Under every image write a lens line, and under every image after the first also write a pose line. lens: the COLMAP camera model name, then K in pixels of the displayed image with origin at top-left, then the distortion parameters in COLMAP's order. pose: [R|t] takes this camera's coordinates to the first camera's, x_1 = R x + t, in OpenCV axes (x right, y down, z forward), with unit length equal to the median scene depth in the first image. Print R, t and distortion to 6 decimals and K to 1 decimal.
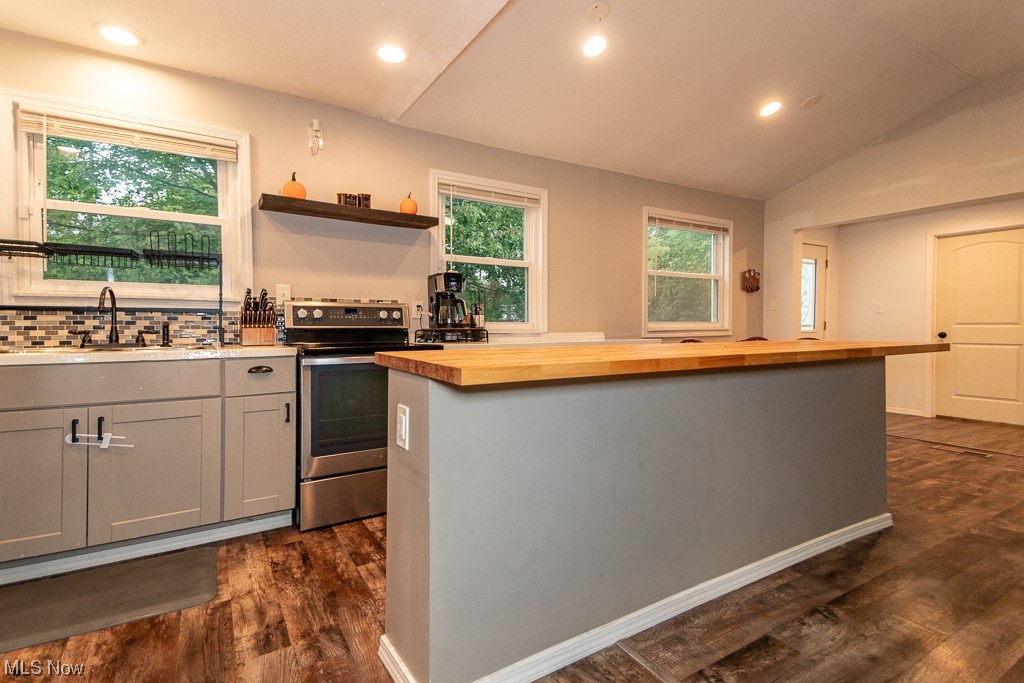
lens RADIAL K [[475.7, 0, 465.4], [0, 475.7, 335.6], [0, 0, 1]] dist [0.056804, -0.017549]
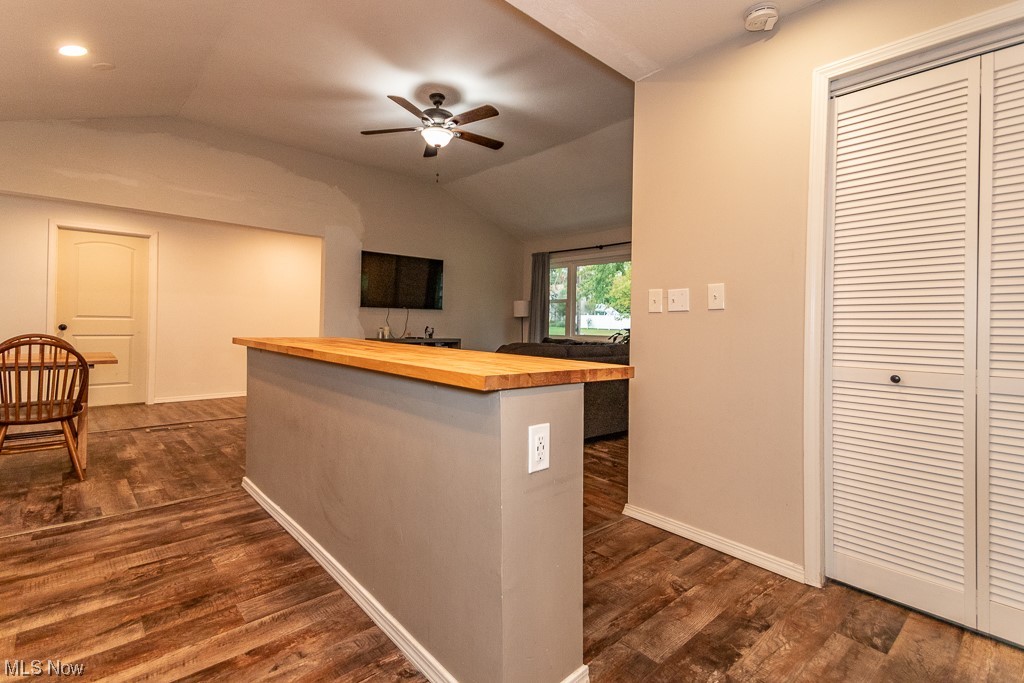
lens RADIAL K [[475.7, 0, 544.8], [0, 475.7, 333.7], [0, 0, 1]] dist [0.056804, -0.017549]
pose [[-0.255854, -0.026649, 0.966348, -0.597907], [-0.000694, 0.999625, 0.027383, -0.039128], [-0.966715, 0.006336, -0.255777, 0.715641]]
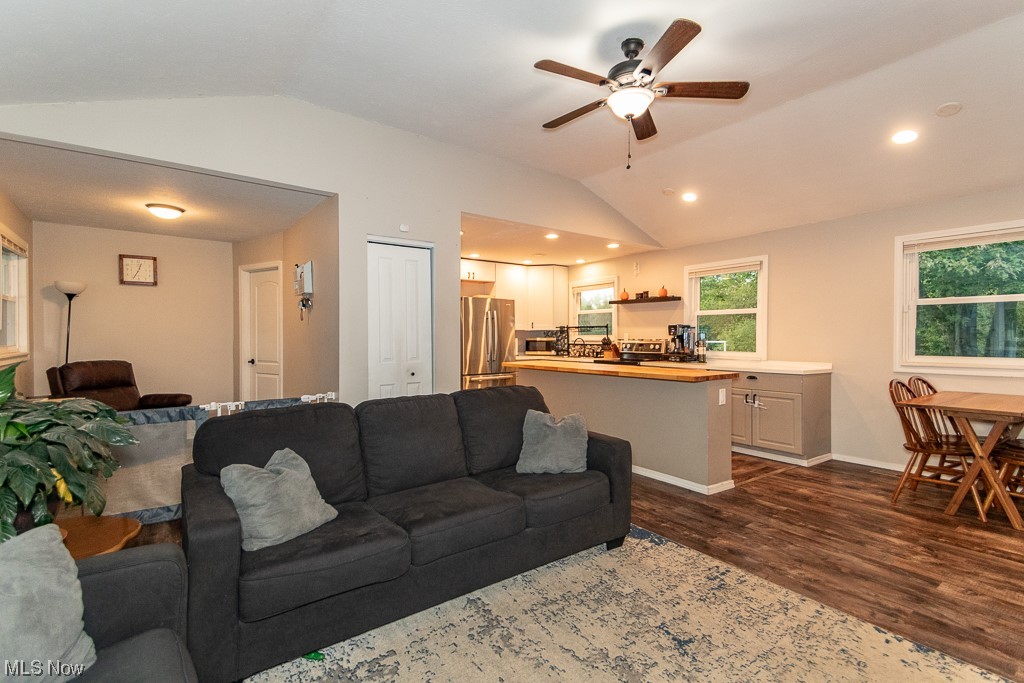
lens RADIAL K [[475.7, 0, 538.5], [0, 475.7, 331.8], [0, 0, 1]] dist [0.056804, -0.017549]
pose [[0.153837, -0.009127, -0.988054, 2.340080], [-0.018479, 0.999756, -0.012113, -0.096927], [0.987923, 0.020121, 0.153631, 0.250232]]
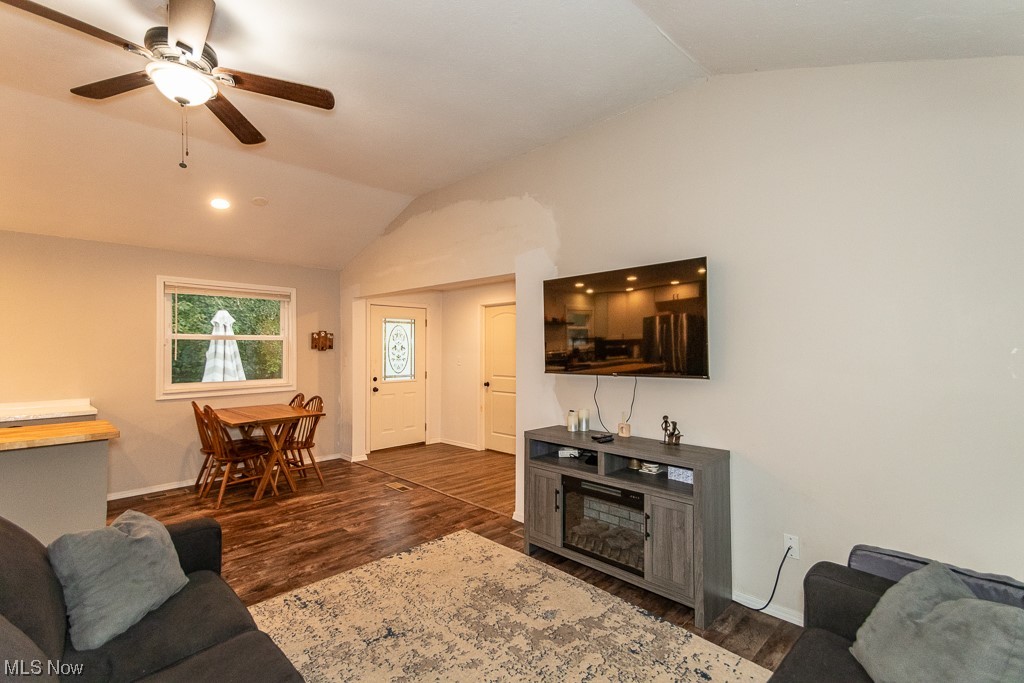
lens RADIAL K [[475.7, 0, 483.6], [0, 475.7, 347.7], [0, 0, 1]] dist [0.056804, -0.017549]
pose [[0.966995, -0.000118, 0.254795, 1.493832], [0.005823, 0.999749, -0.021636, -0.156666], [-0.254728, 0.022406, 0.966753, -0.405117]]
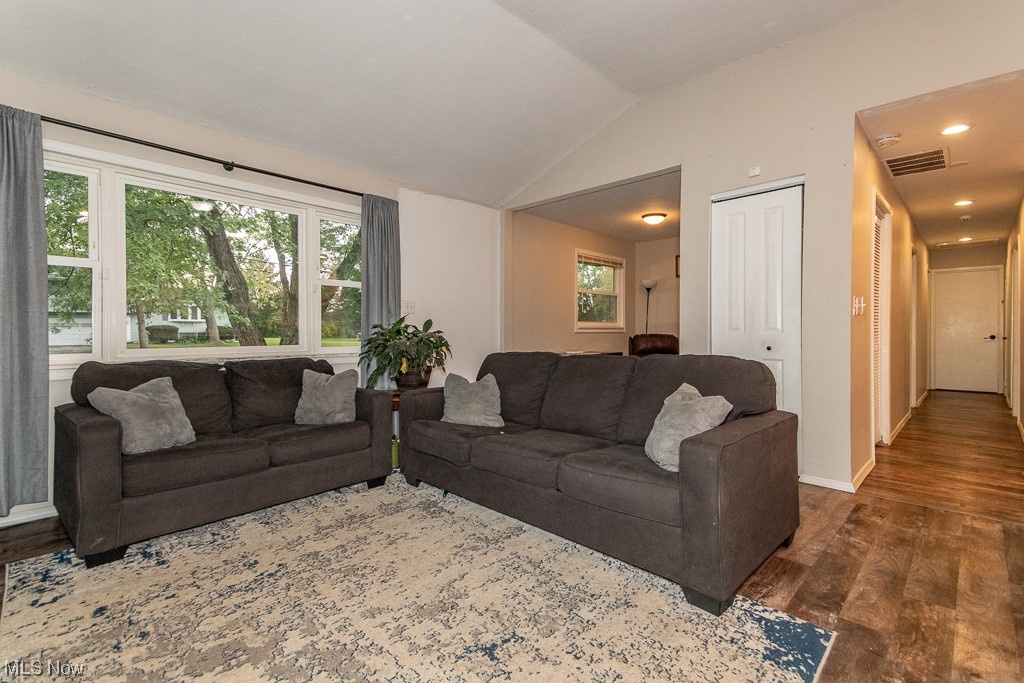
lens RADIAL K [[475.7, 0, 475.3], [0, 475.7, 327.5], [0, 0, 1]] dist [0.056804, -0.017549]
pose [[-0.965907, -0.004747, -0.258848, 1.750502], [-0.009087, 0.999837, 0.015572, -0.031390], [0.258732, 0.017394, -0.965793, 1.241721]]
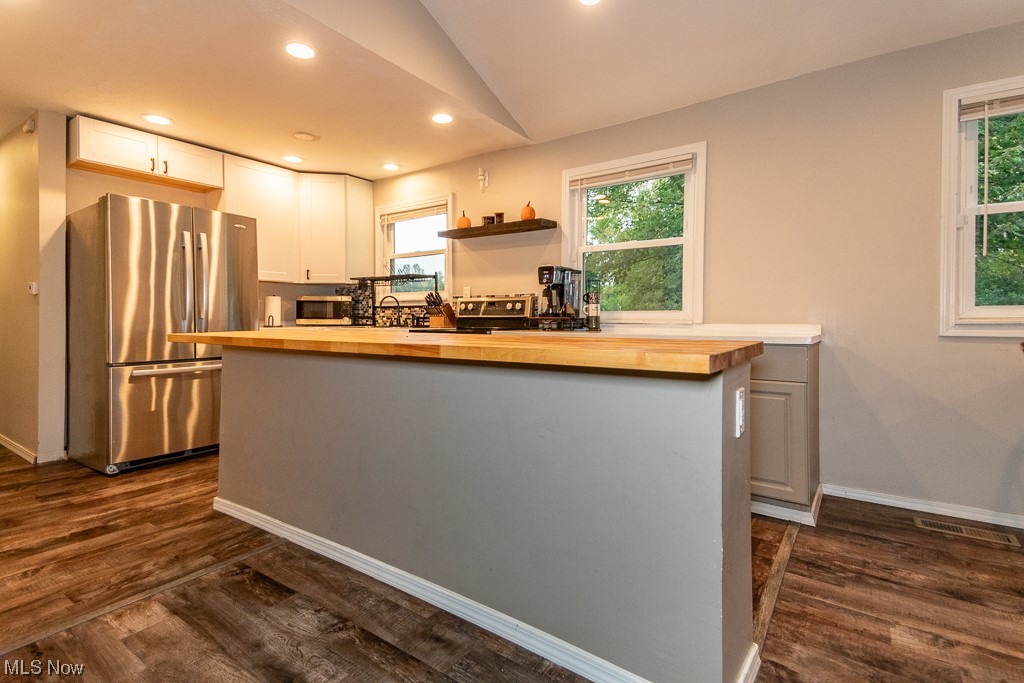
lens RADIAL K [[475.7, 0, 532.1], [0, 475.7, 316.4], [0, 0, 1]] dist [0.056804, -0.017549]
pose [[0.451165, 0.000259, -0.892441, 1.235576], [-0.015837, 0.999845, -0.007716, -0.011671], [0.892300, 0.017615, 0.451099, 0.646634]]
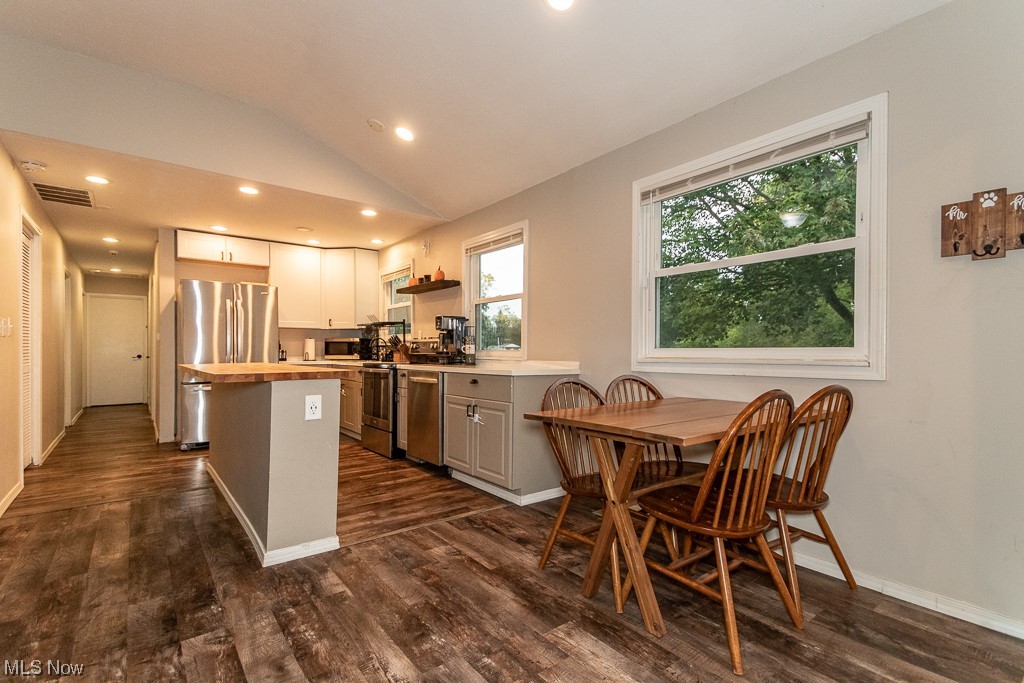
lens RADIAL K [[475.7, 0, 537.8], [0, 475.7, 352.1], [0, 0, 1]] dist [0.056804, -0.017549]
pose [[0.172170, 0.003893, -0.985060, 1.944924], [-0.017817, 0.999841, 0.000837, -0.040049], [0.984906, 0.017406, 0.172212, 1.400083]]
